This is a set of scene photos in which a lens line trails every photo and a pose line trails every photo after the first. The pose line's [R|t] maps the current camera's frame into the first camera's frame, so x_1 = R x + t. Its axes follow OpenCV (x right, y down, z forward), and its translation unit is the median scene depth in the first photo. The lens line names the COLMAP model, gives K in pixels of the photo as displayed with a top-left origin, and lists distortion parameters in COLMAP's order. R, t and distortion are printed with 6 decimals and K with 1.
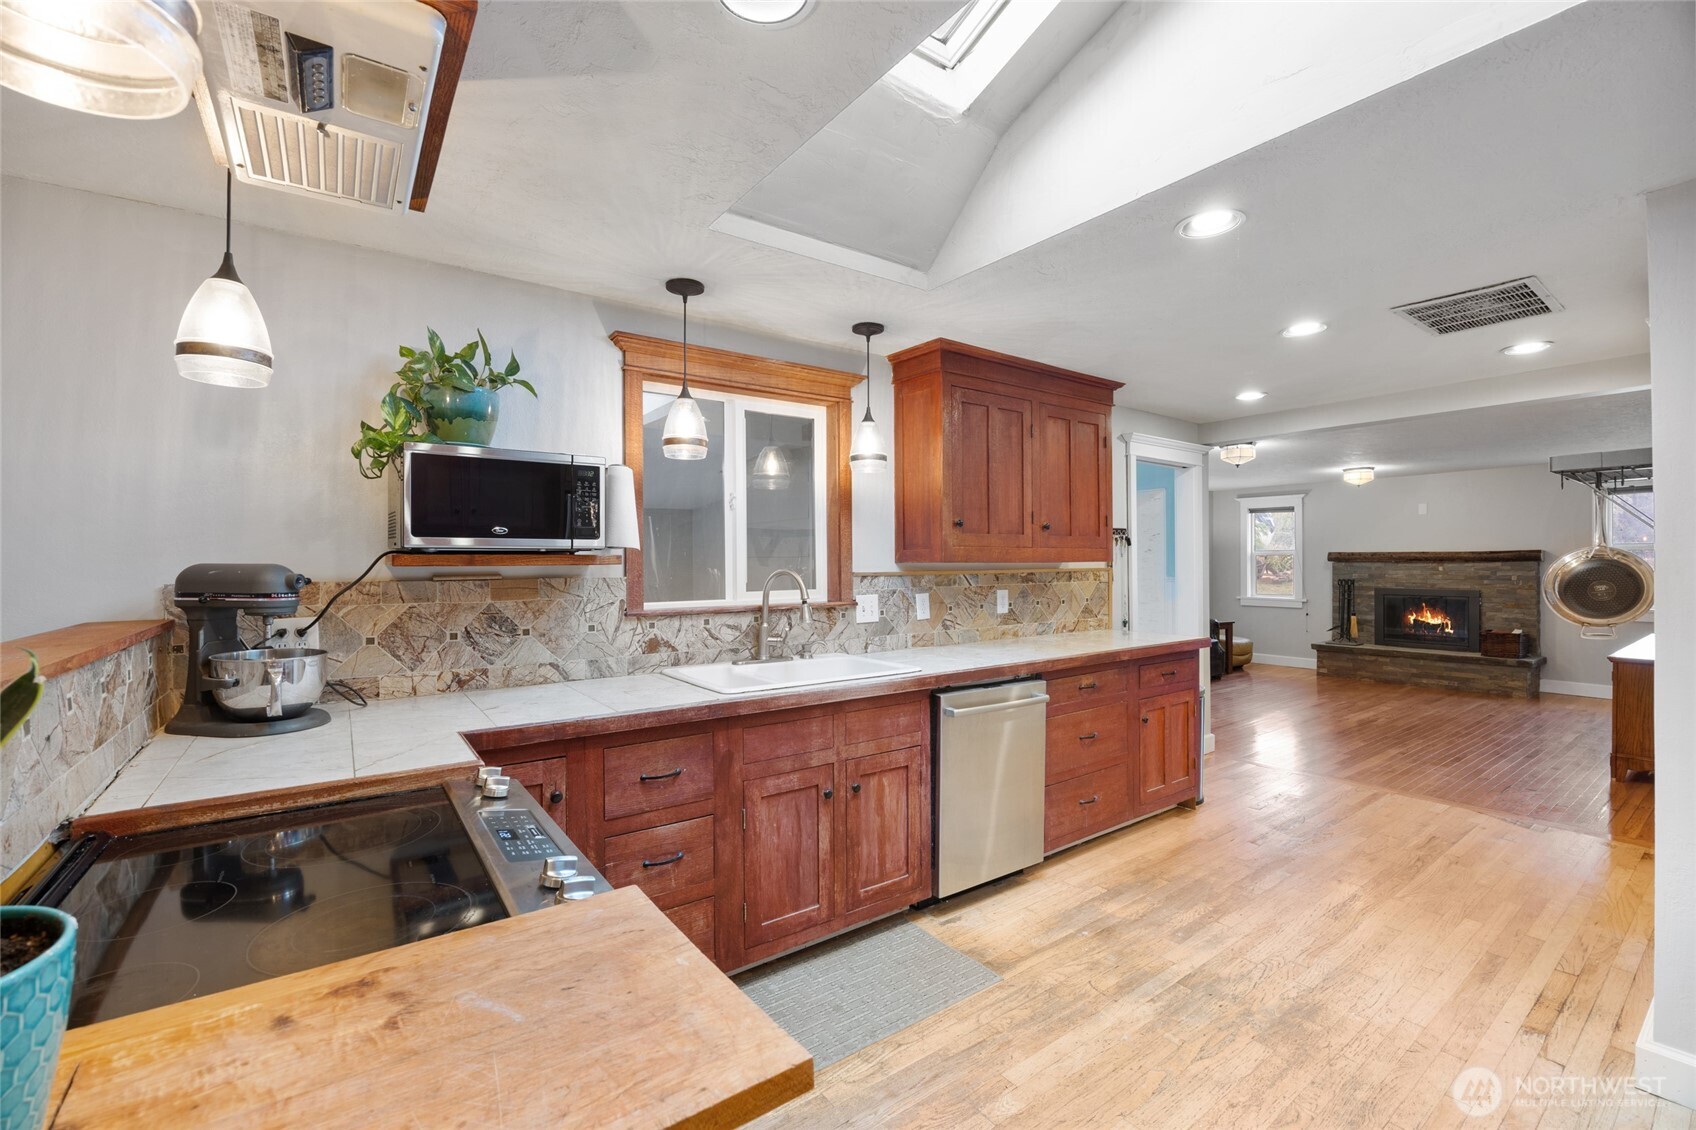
lens RADIAL K [[723.9, 0, 846.0], [0, 723.9, 565.3], [0, 0, 1]] dist [-0.018897, 0.001049]
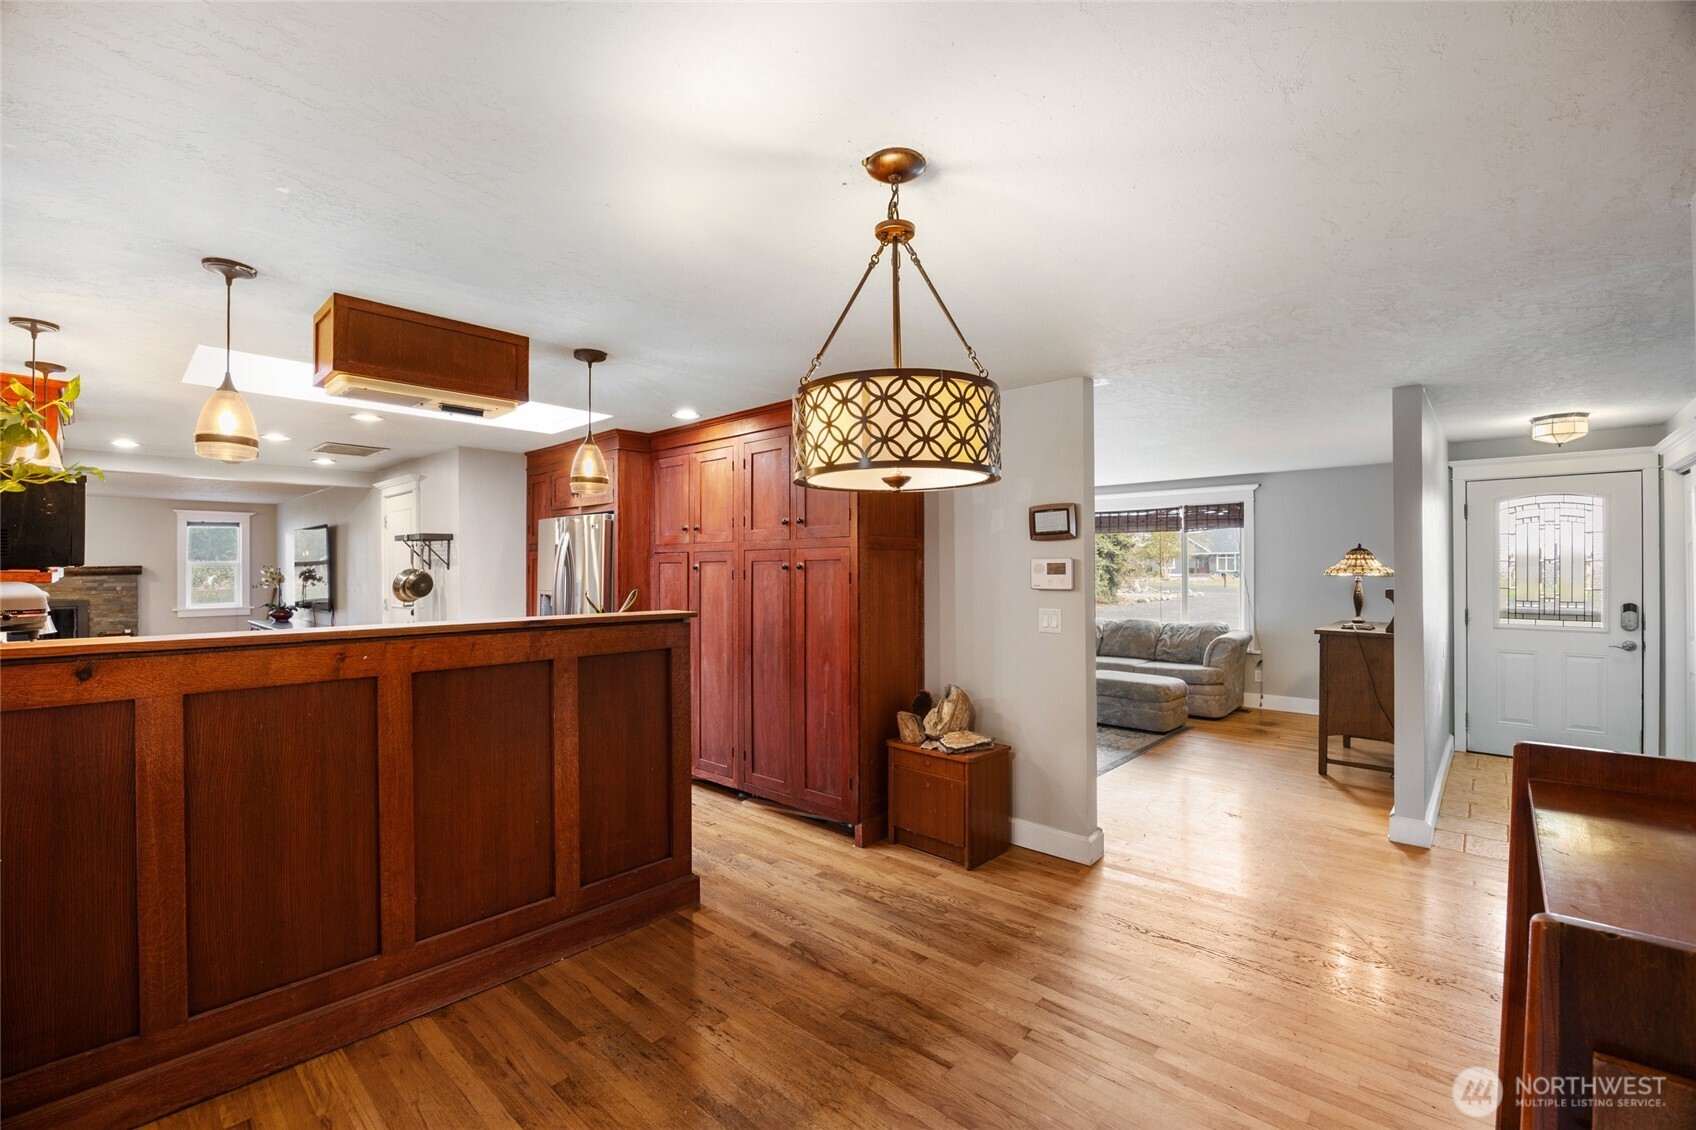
lens RADIAL K [[723.9, 0, 843.6], [0, 723.9, 567.5], [0, 0, 1]] dist [-0.018897, 0.001049]
pose [[-0.193858, 0.007665, 0.981000, -0.507577], [0.006662, 0.999957, -0.006496, -0.002016], [-0.981007, 0.005276, -0.193901, 0.011225]]
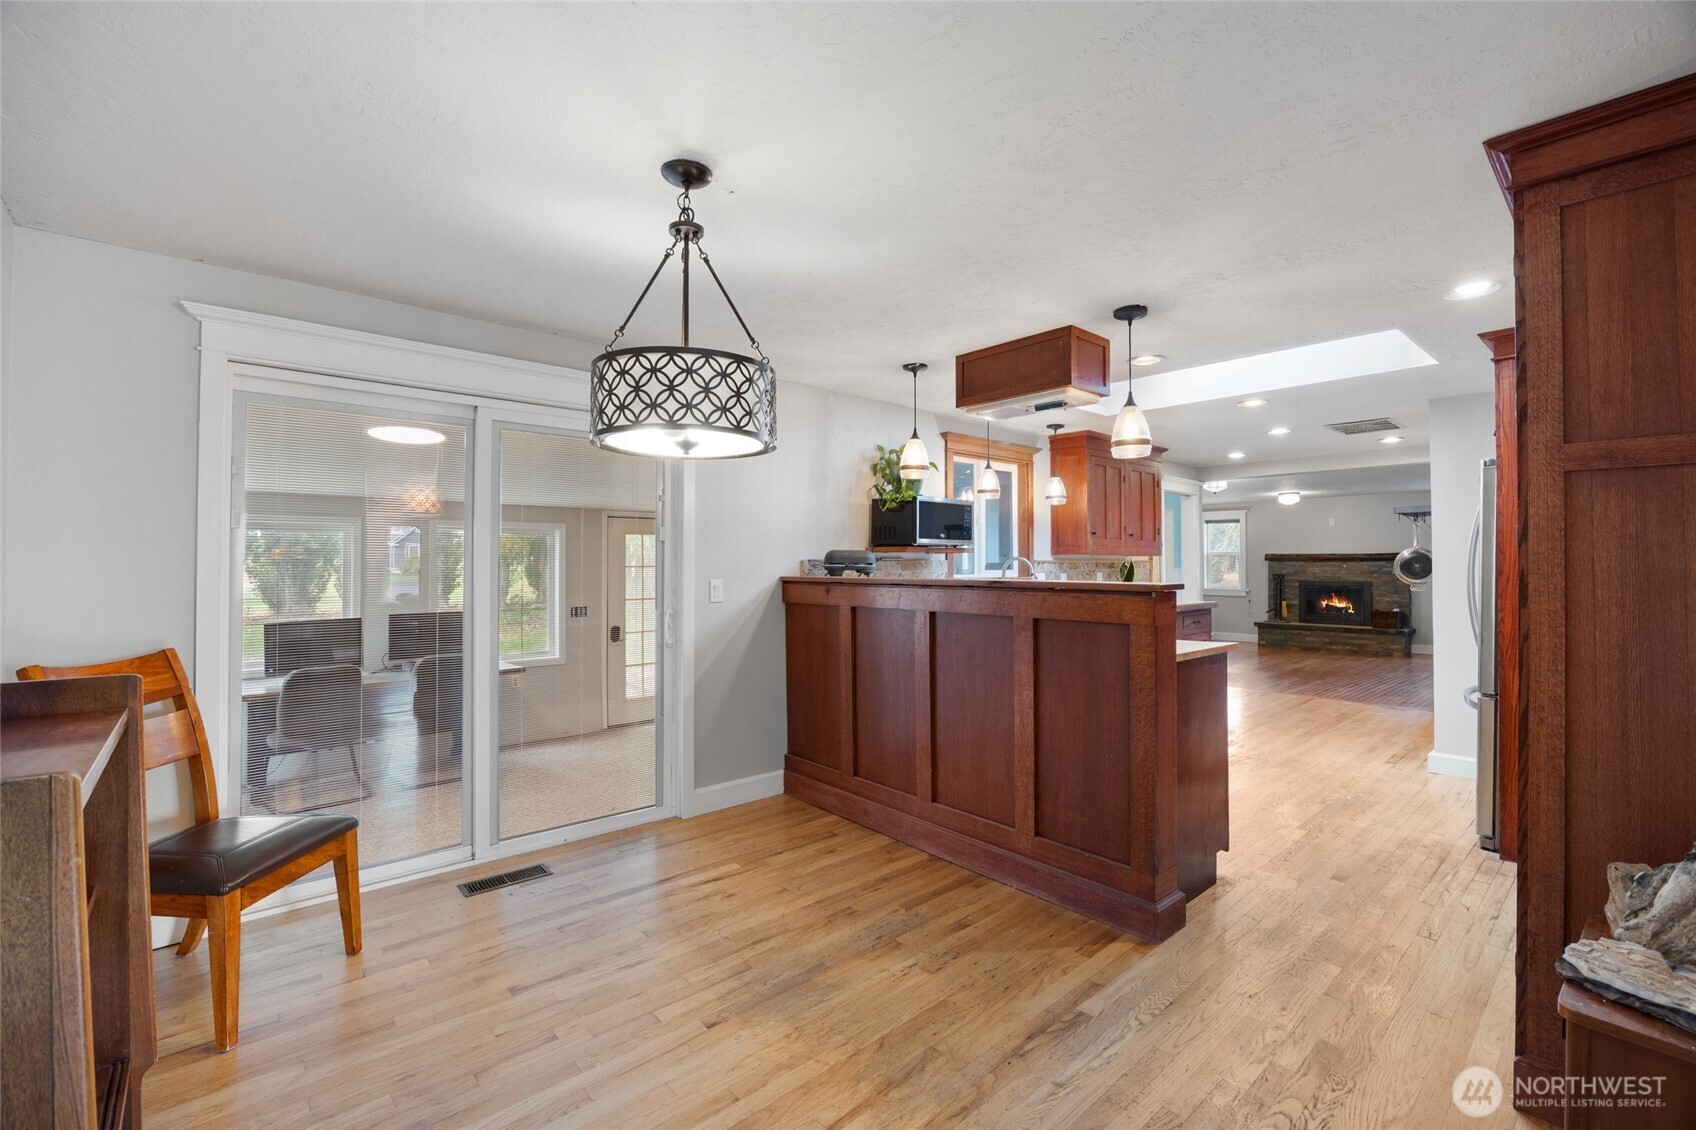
lens RADIAL K [[723.9, 0, 850.5], [0, 723.9, 556.7], [0, 0, 1]] dist [-0.018897, 0.001049]
pose [[0.995589, 0.005449, 0.093661, -0.260637], [-0.003991, 0.999868, -0.015744, 0.013318], [-0.093734, 0.015301, 0.995480, -0.305141]]
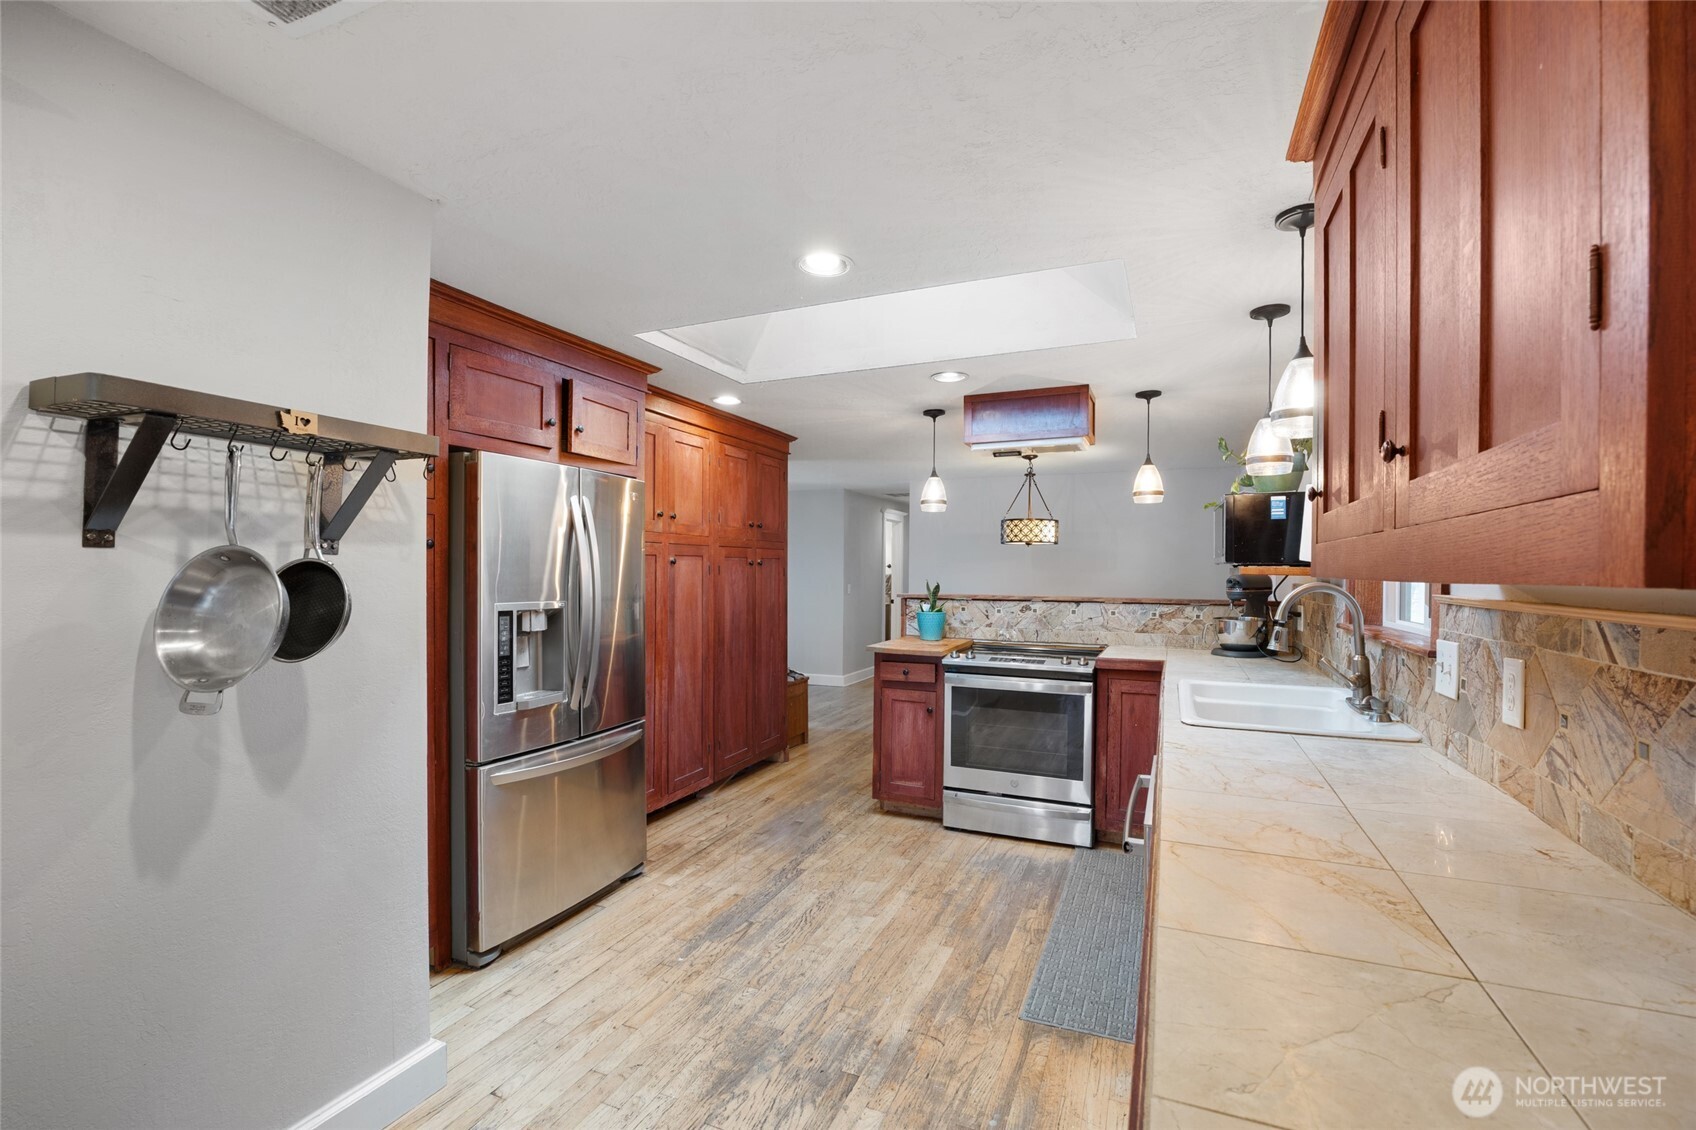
lens RADIAL K [[723.9, 0, 855.9], [0, 723.9, 572.2], [0, 0, 1]] dist [-0.018897, 0.001049]
pose [[-0.857475, 0.002423, -0.514521, 0.283327], [-0.003176, 0.999945, 0.010001, -0.004921], [0.514517, 0.010209, -0.857420, 0.542907]]
